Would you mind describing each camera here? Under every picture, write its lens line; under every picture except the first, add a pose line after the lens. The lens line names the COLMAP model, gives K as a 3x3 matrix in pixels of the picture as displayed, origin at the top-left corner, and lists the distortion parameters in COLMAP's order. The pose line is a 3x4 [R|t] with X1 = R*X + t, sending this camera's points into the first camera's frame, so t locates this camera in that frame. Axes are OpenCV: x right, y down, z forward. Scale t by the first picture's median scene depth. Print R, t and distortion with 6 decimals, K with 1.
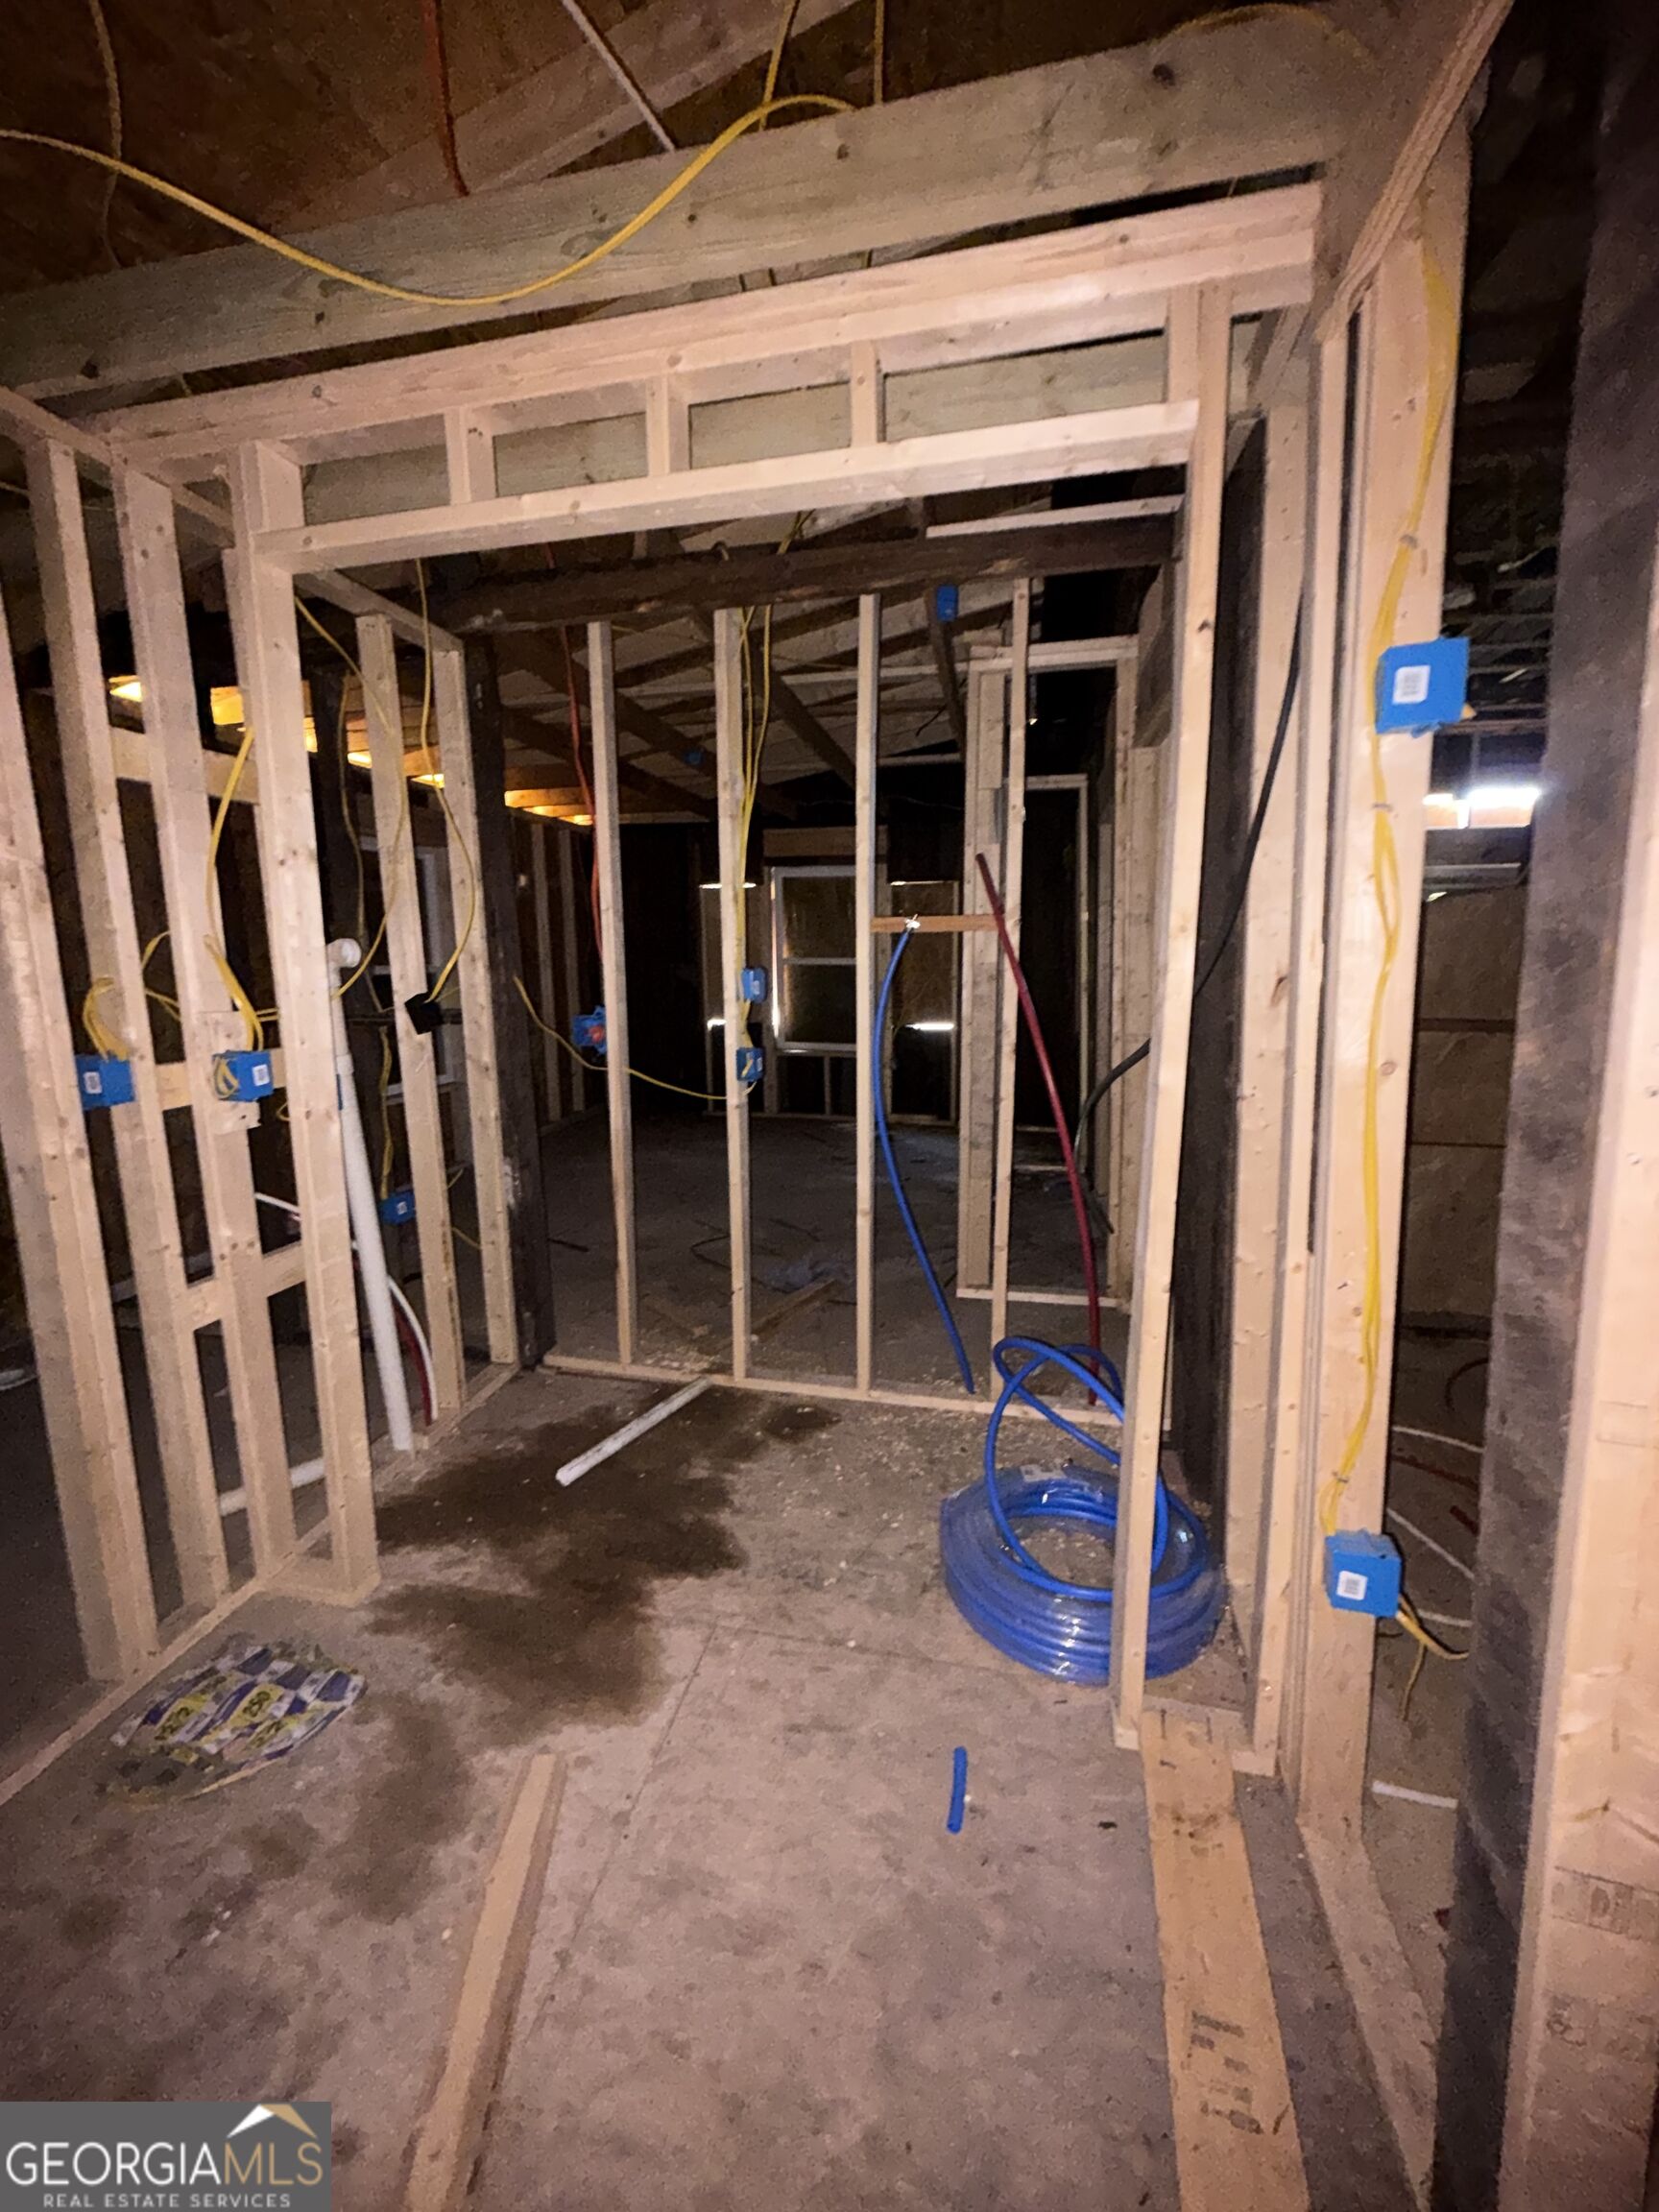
lens RADIAL K [[878.7, 0, 833.1], [0, 878.7, 1096.8], [0, 0, 1]] dist [0.001840, 0.000053]
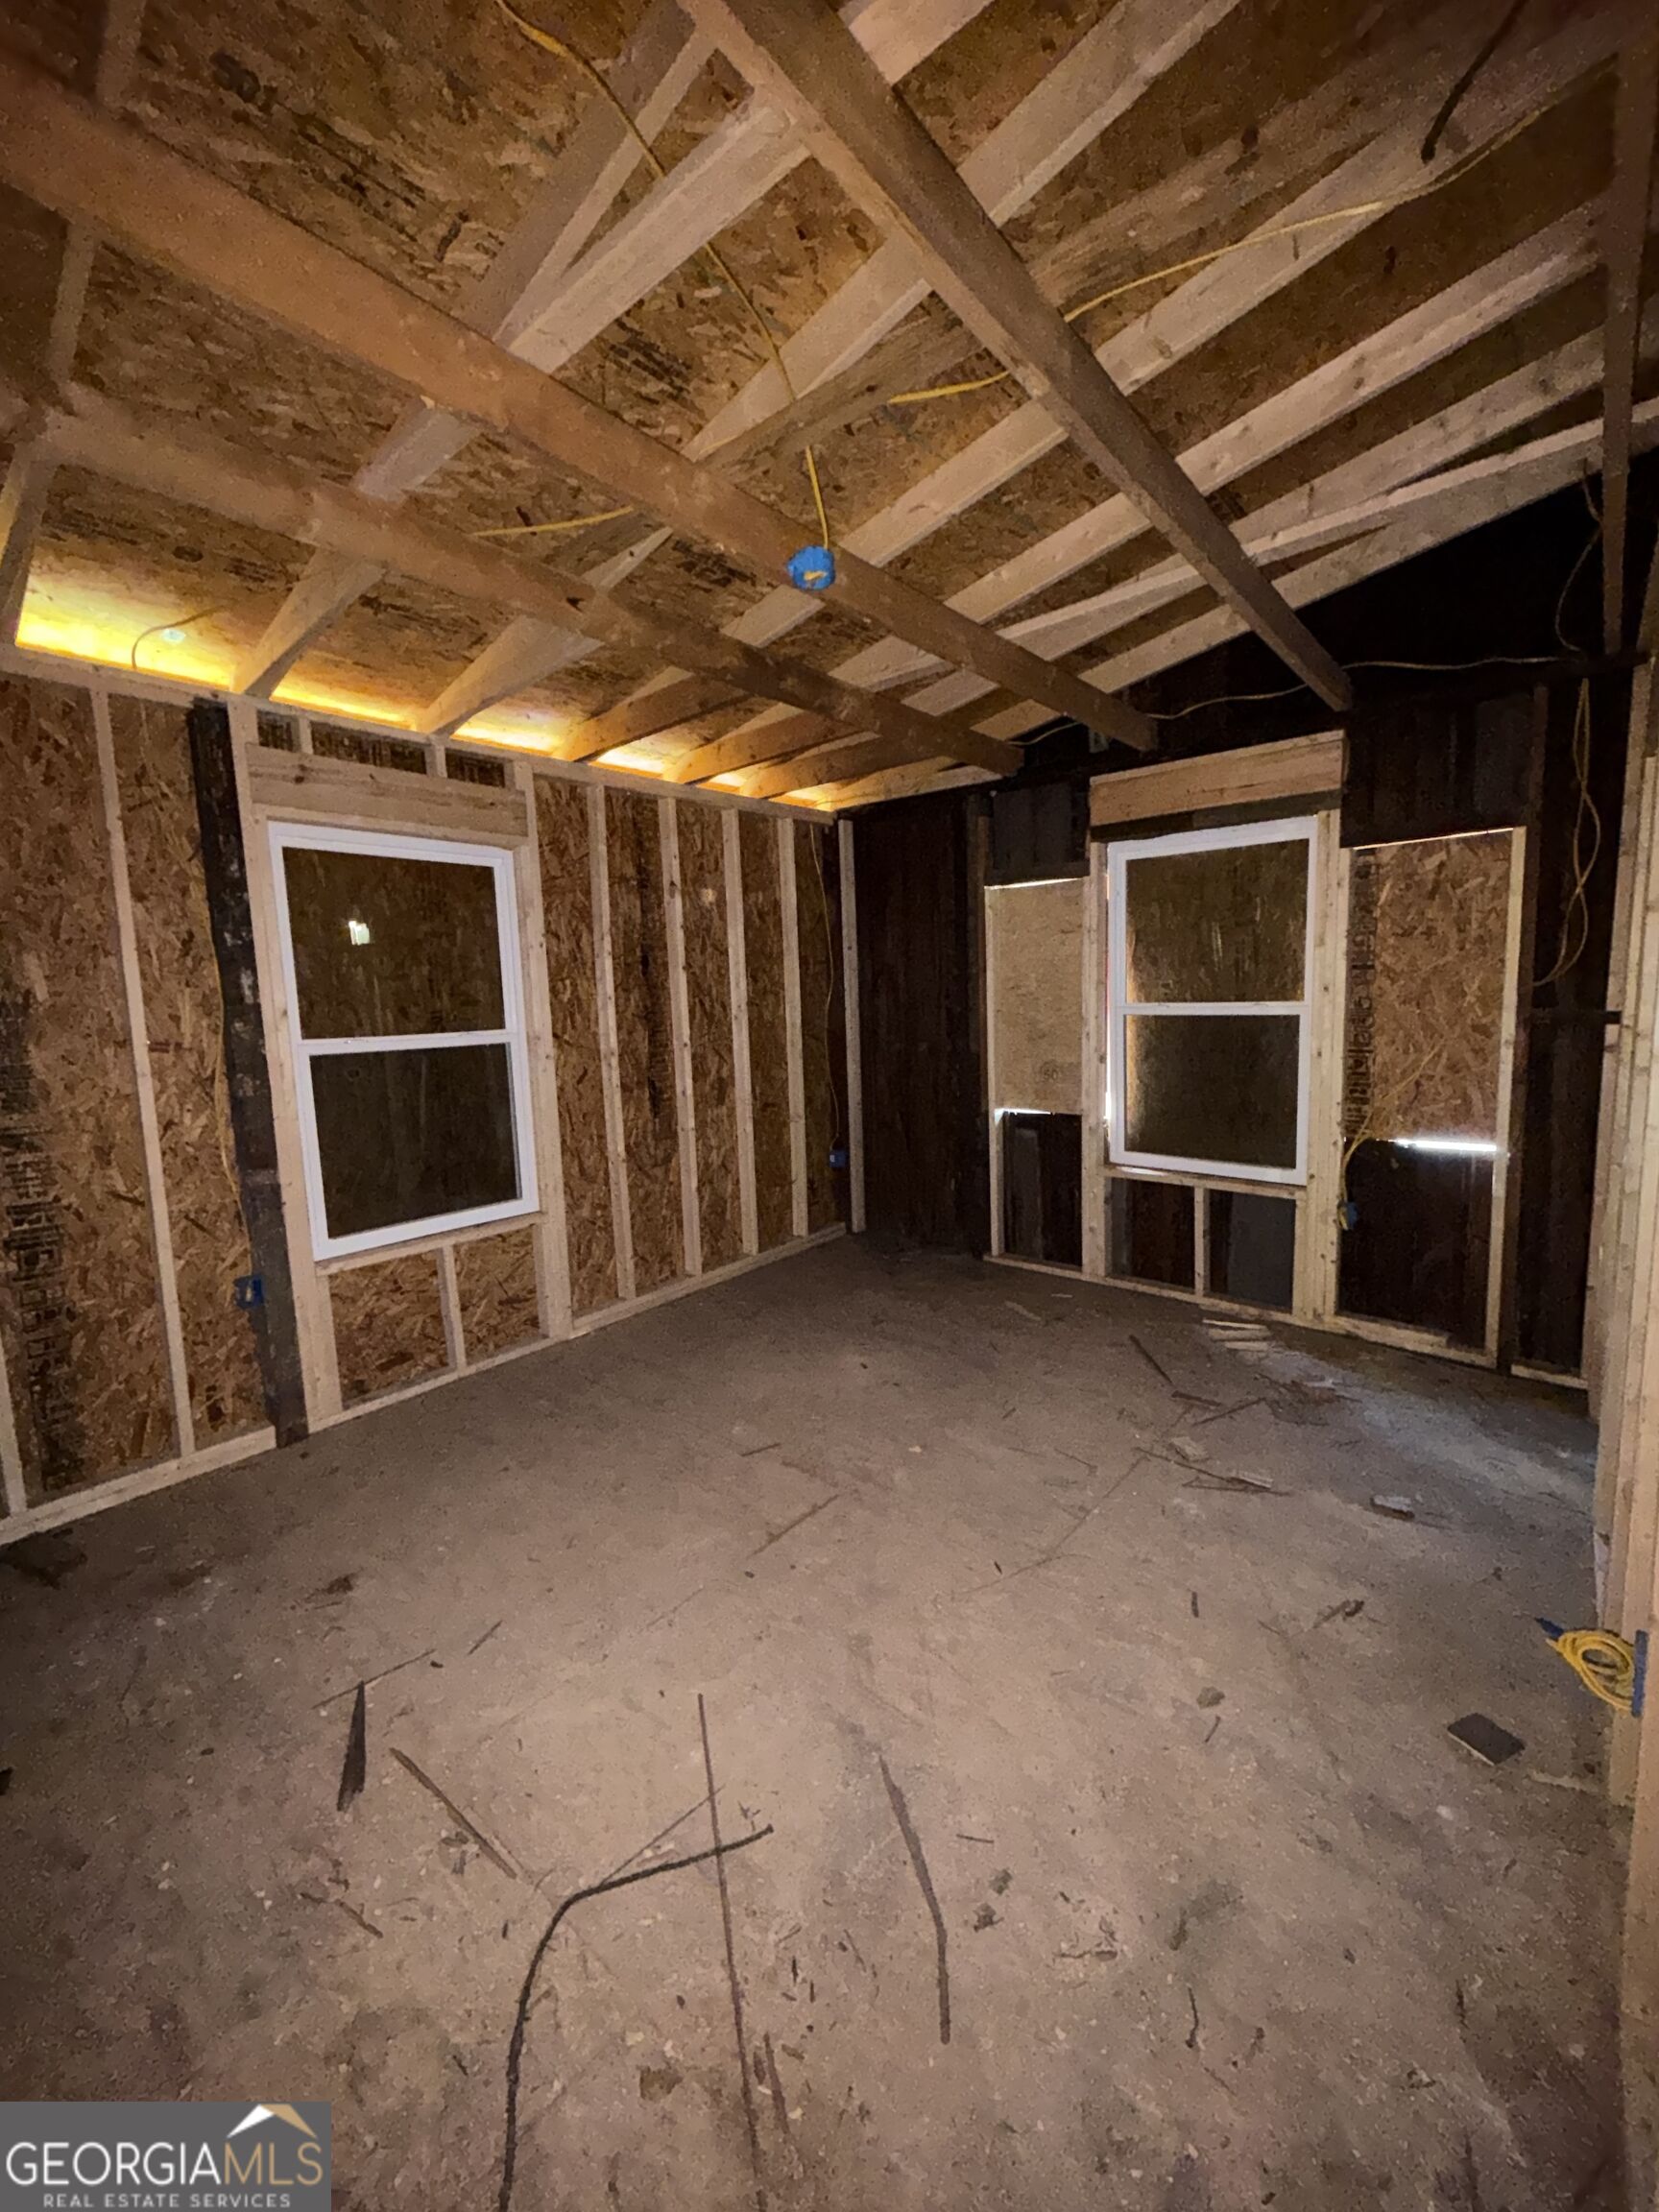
lens RADIAL K [[878.7, 0, 824.6], [0, 878.7, 1099.7], [0, 0, 1]] dist [0.001840, 0.000053]
pose [[0.891509, 0.033217, -0.451783, 0.028169], [-0.048449, 0.998579, -0.022186, -0.075060], [0.450404, 0.041668, 0.891852, 0.415300]]
